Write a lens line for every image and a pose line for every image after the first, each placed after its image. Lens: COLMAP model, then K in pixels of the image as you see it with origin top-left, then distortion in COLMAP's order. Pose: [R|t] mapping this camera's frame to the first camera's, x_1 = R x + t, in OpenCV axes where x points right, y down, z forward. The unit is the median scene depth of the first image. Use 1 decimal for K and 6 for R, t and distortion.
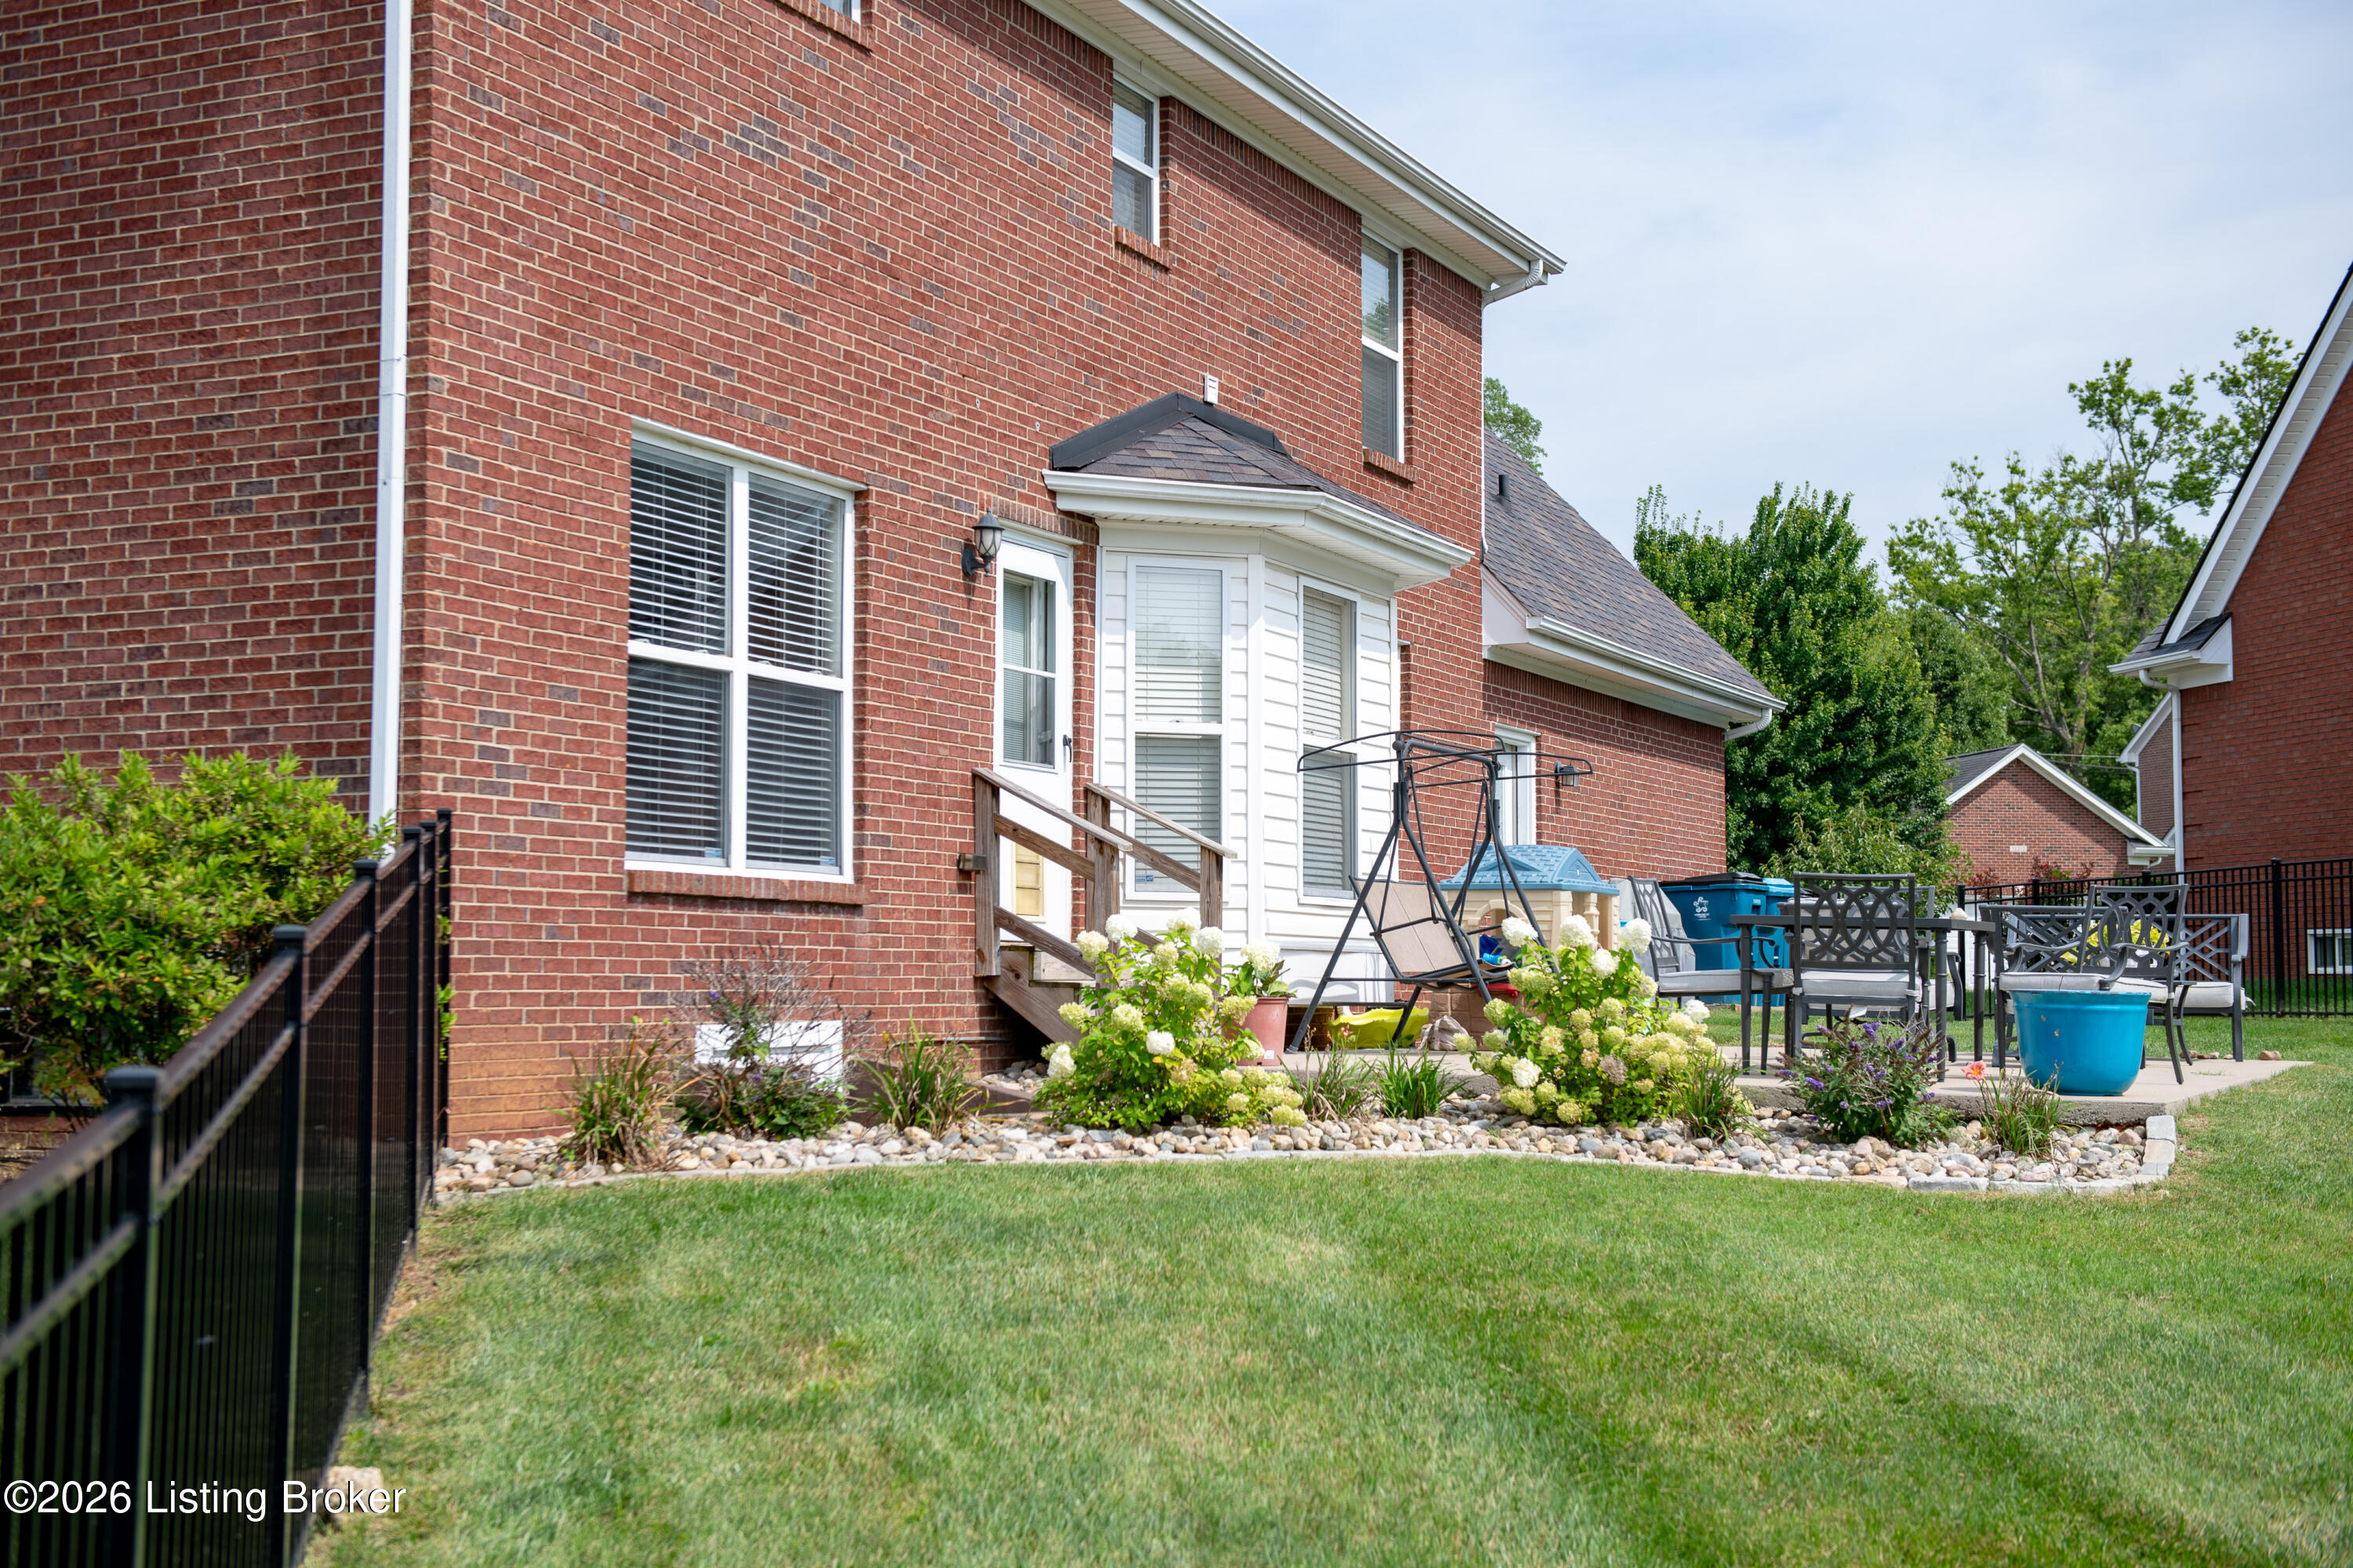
lens RADIAL K [[2975.2, 0, 1176.5], [0, 2975.2, 784.0], [0, 0, 1]] dist [0.112742, 0.026565]
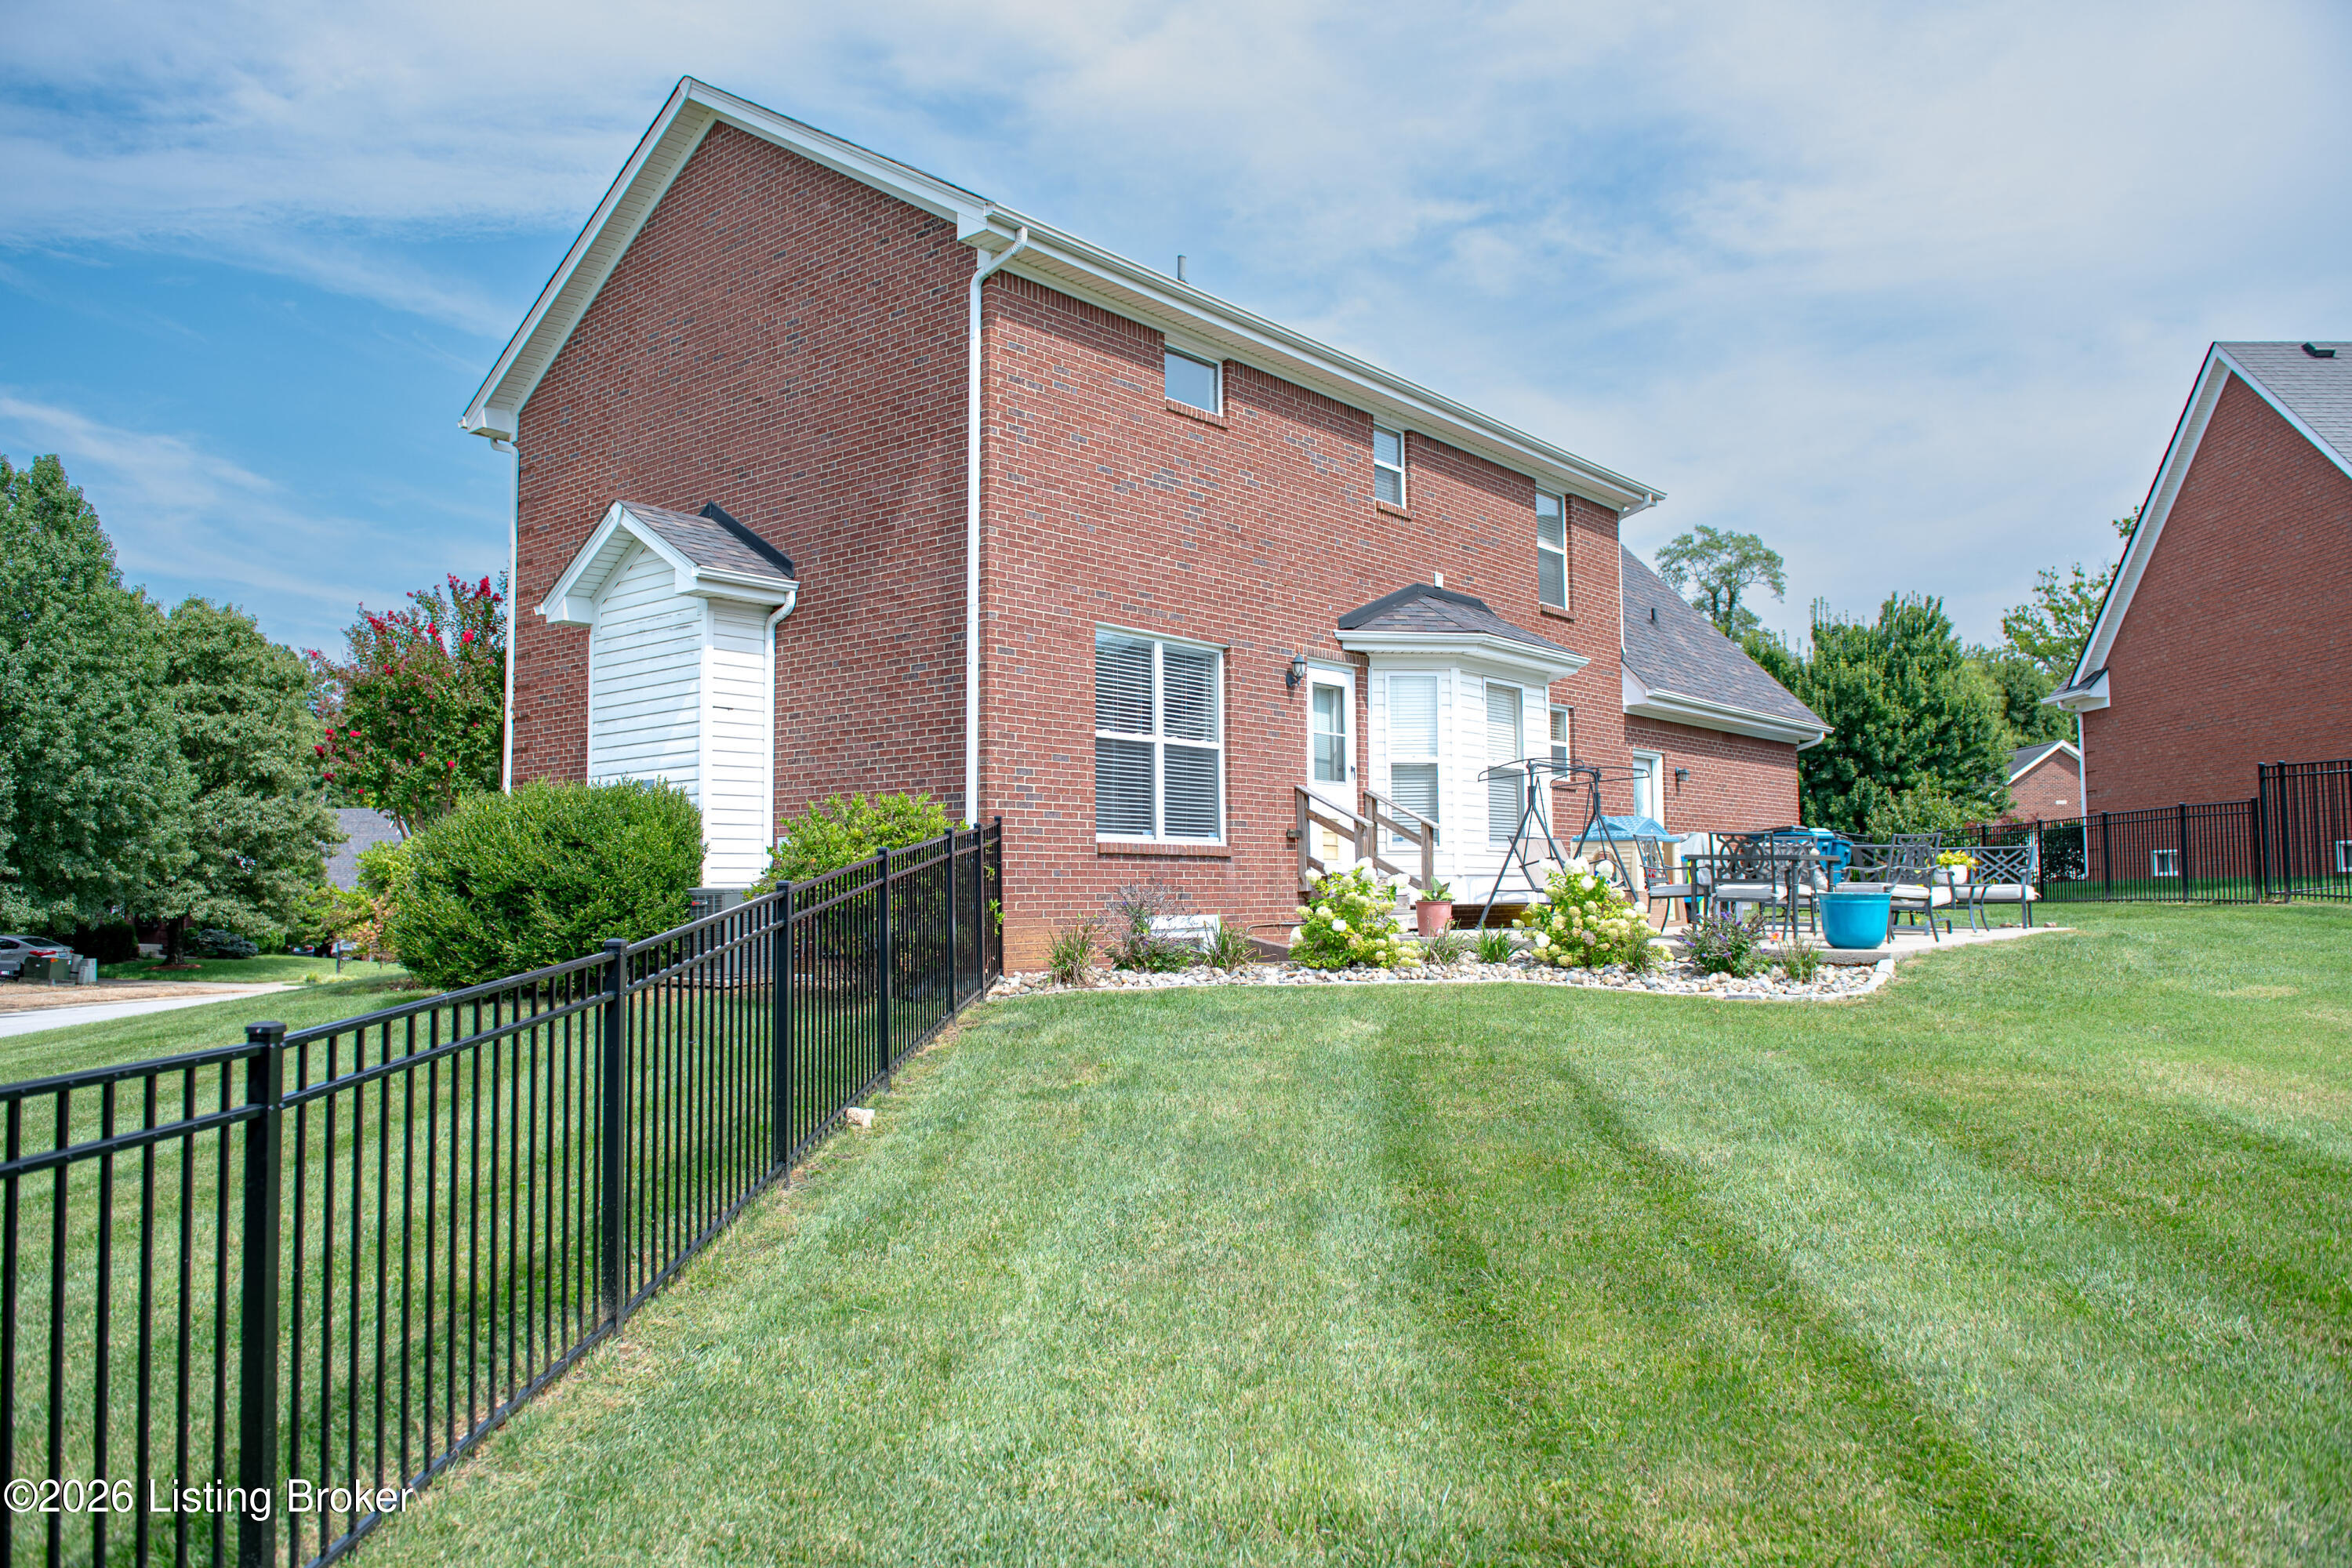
lens RADIAL K [[1674.7, 0, 1176.0], [0, 1674.7, 784.0], [0, 0, 1]] dist [-0.044696, 0.001974]
pose [[0.968106, -0.025329, -0.249256, 0.141989], [0.026251, 0.999655, 0.000375, -0.009370], [0.249160, -0.006906, 0.968438, -0.092452]]
